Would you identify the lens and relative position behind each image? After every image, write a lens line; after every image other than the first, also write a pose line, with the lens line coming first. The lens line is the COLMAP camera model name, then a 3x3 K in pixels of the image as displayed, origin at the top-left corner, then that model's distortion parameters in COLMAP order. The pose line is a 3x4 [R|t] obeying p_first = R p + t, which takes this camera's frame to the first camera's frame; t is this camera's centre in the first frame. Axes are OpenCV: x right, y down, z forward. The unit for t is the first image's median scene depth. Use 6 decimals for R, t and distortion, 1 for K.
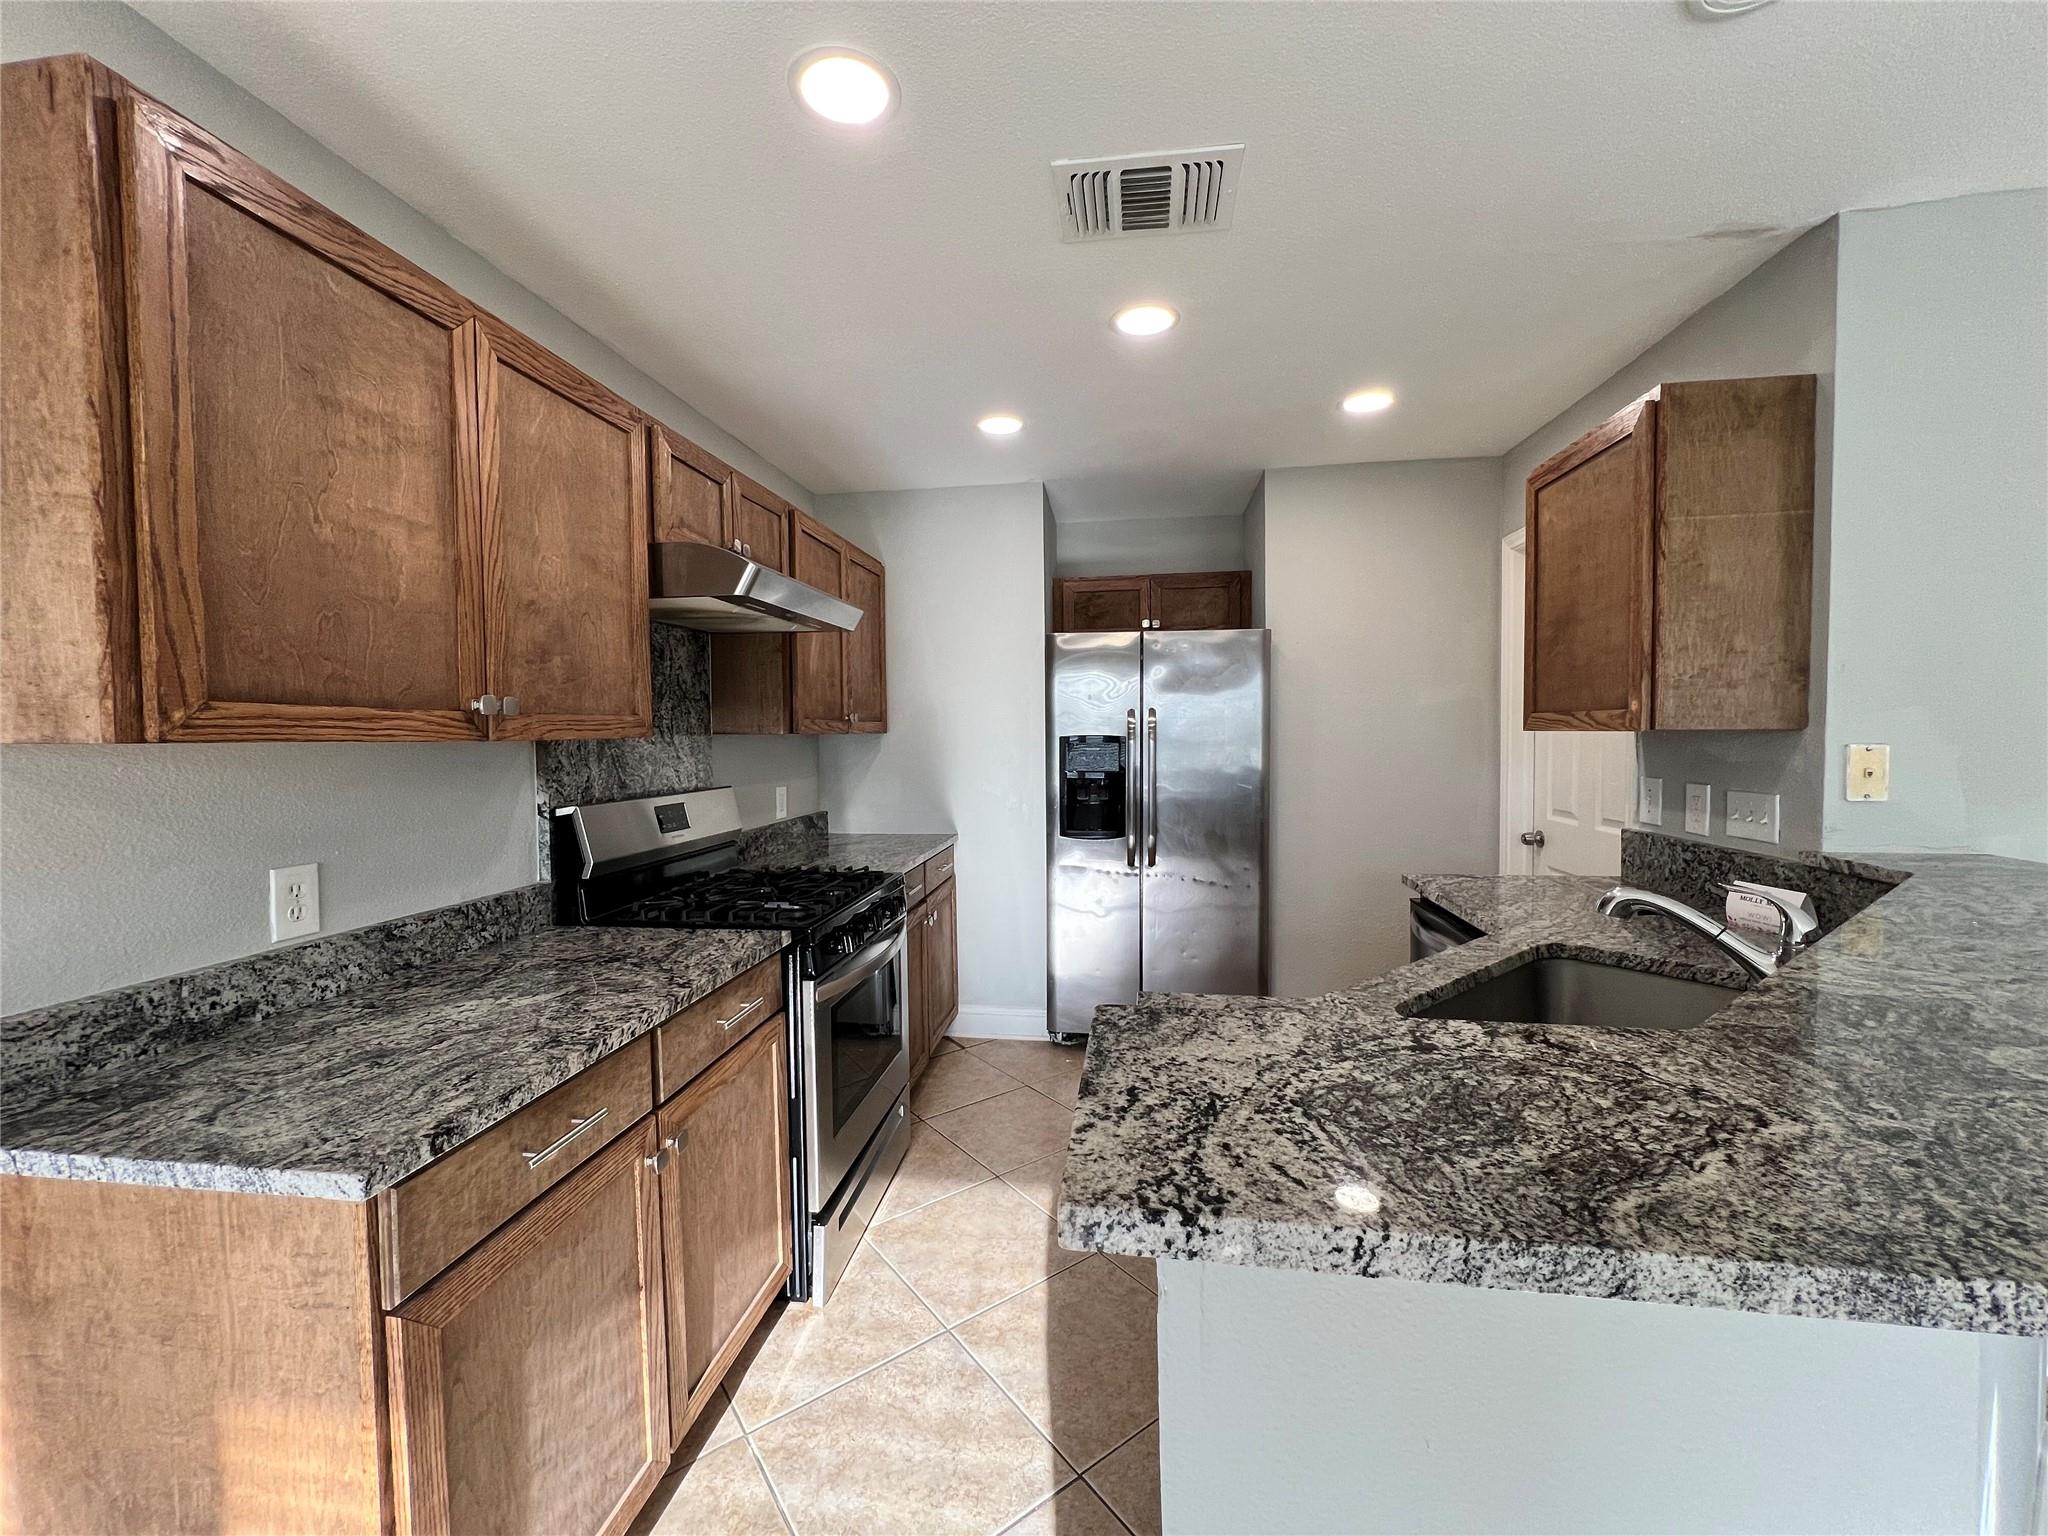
lens RADIAL K [[816.5, 0, 1021.3], [0, 816.5, 761.7], [0, 0, 1]] dist [-0.002744, 0.000289]
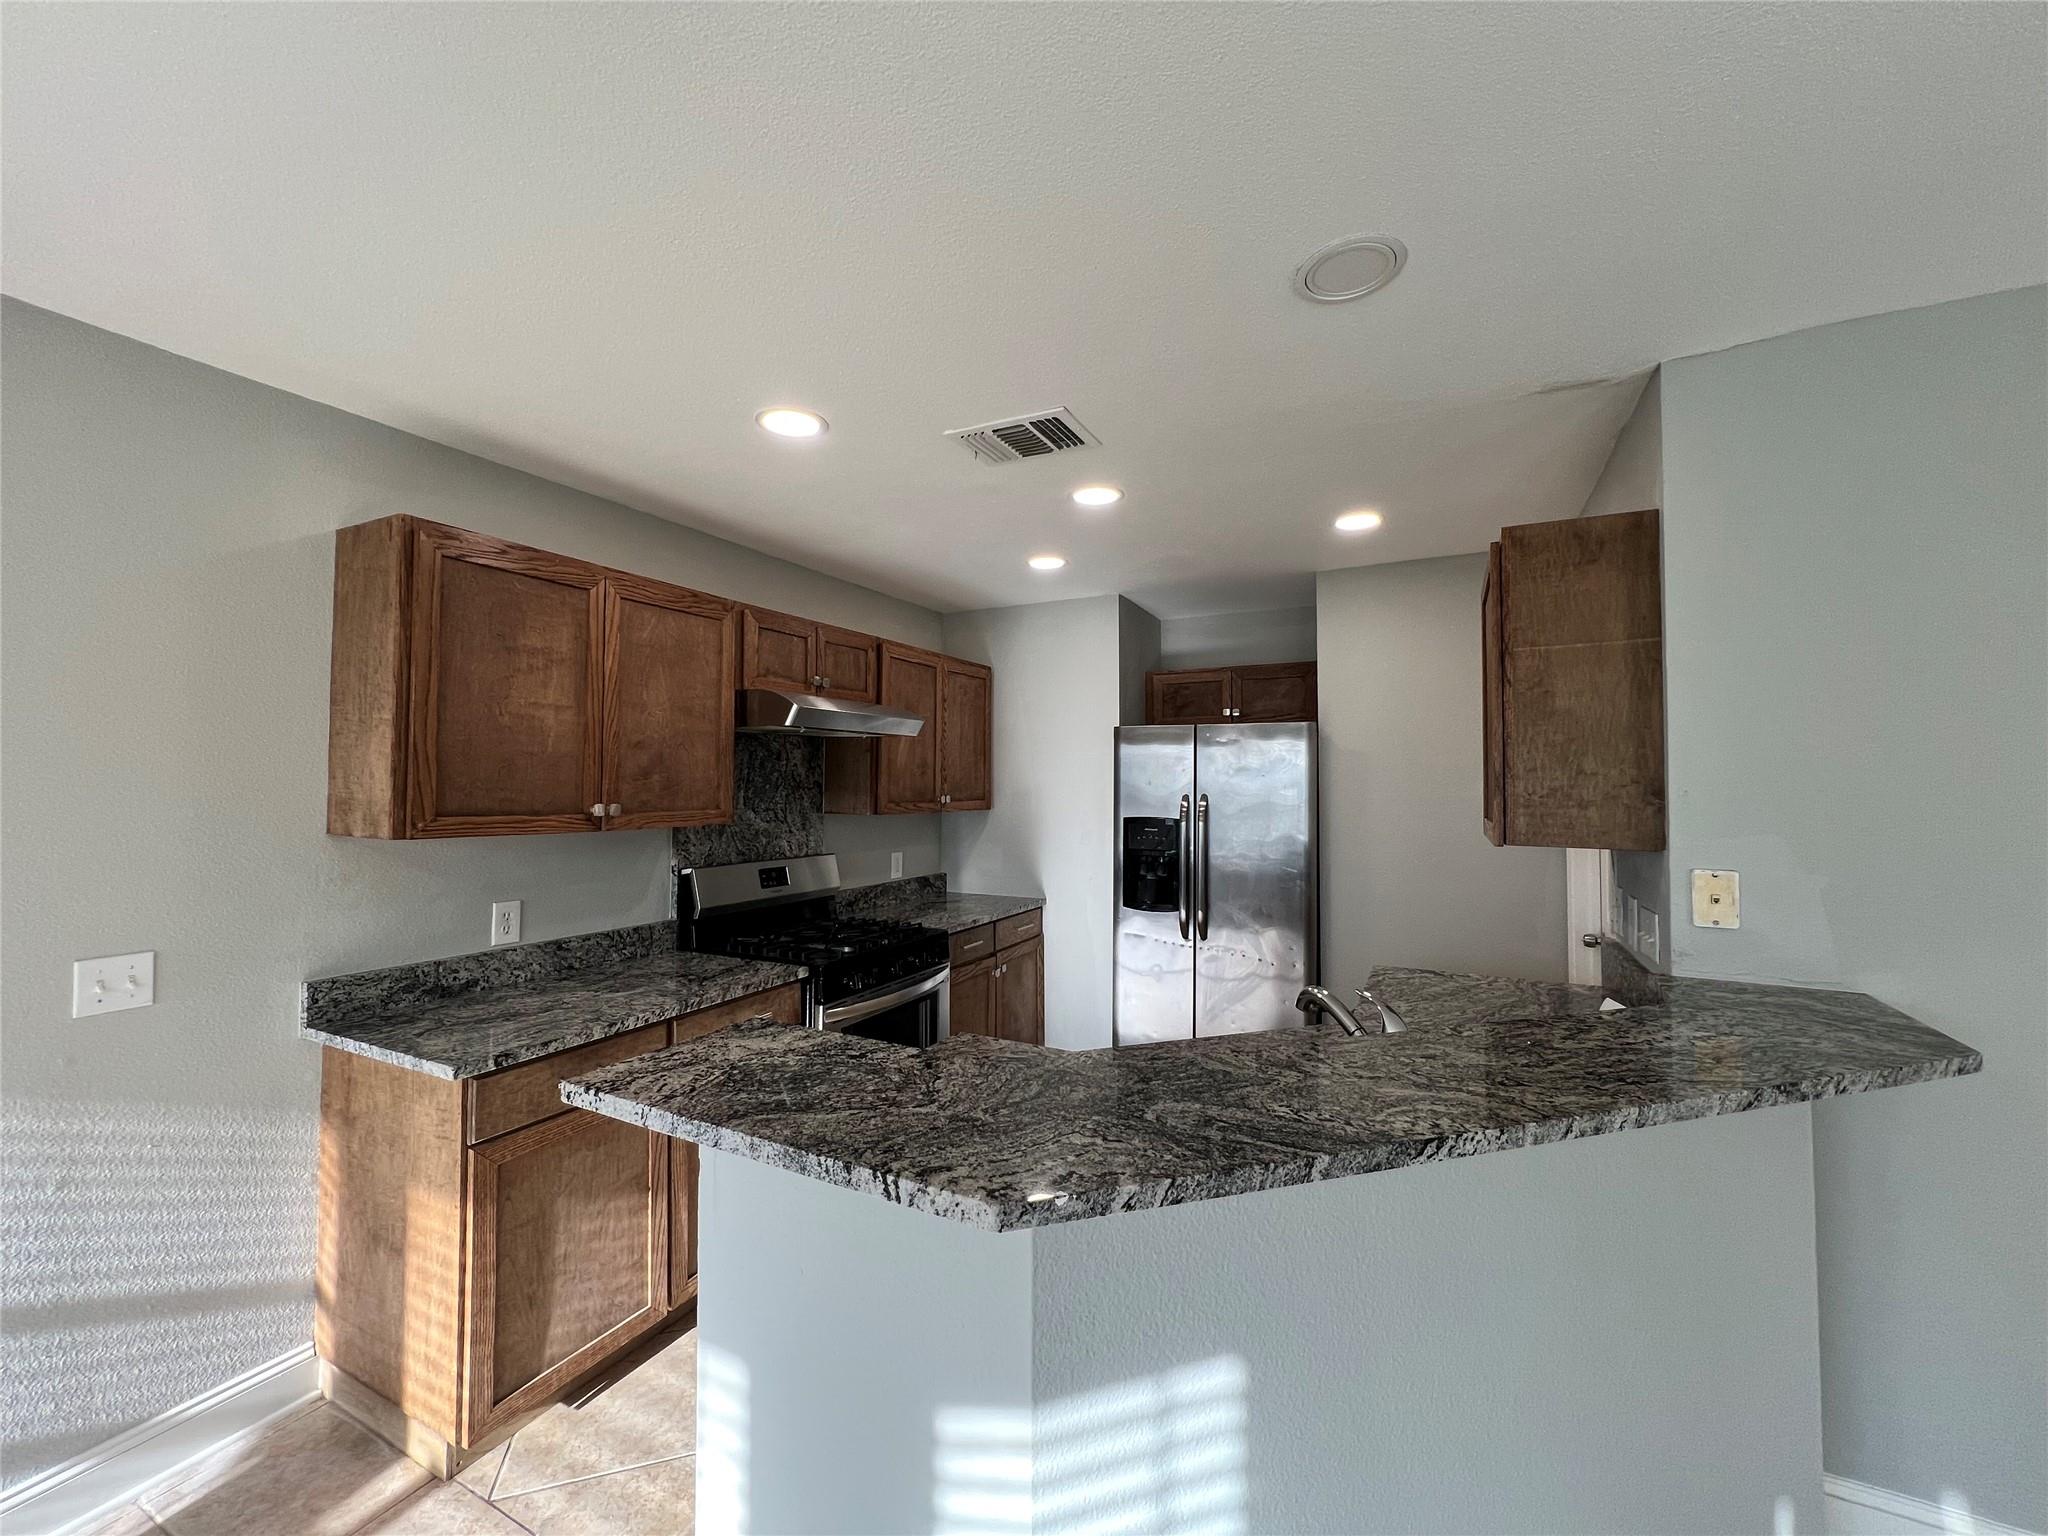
lens RADIAL K [[820.7, 0, 1026.1], [0, 820.7, 761.0], [0, 0, 1]] dist [-0.001142, -0.000207]
pose [[0.945010, 0.004274, -0.327015, 0.621947], [-0.025244, 0.997885, -0.059907, -0.080570], [0.326067, 0.064868, 0.943118, -0.253560]]
